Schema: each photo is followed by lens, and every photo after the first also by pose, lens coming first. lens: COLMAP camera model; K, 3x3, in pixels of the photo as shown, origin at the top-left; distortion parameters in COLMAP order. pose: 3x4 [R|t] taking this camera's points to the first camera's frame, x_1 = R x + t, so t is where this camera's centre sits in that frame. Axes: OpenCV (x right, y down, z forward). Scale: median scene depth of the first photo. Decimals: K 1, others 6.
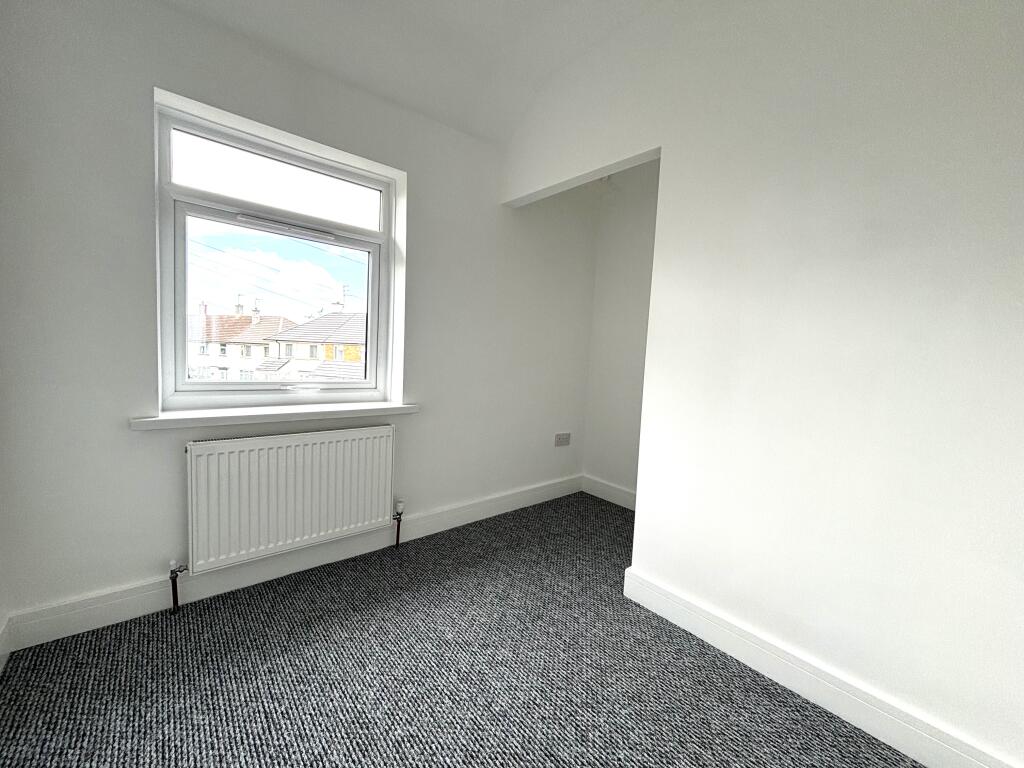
lens RADIAL K [[412.5, 0, 517.2], [0, 412.5, 387.3], [0, 0, 1]] dist [-0.010182, 0.001086]
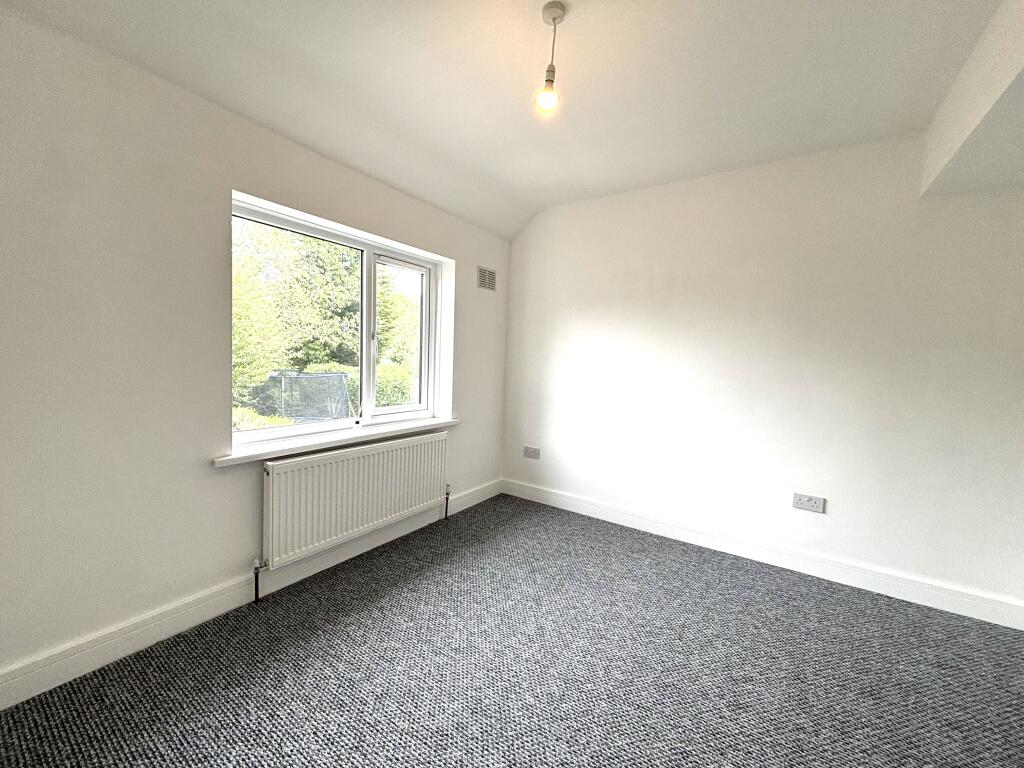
lens RADIAL K [[412.5, 0, 509.5], [0, 412.5, 380.0], [0, 0, 1]] dist [-0.010182, 0.001086]
pose [[0.961115, -0.048630, 0.271833, -0.359626], [0.064965, 0.996562, -0.051413, -0.006092], [-0.268399, 0.067073, 0.960970, -0.381145]]
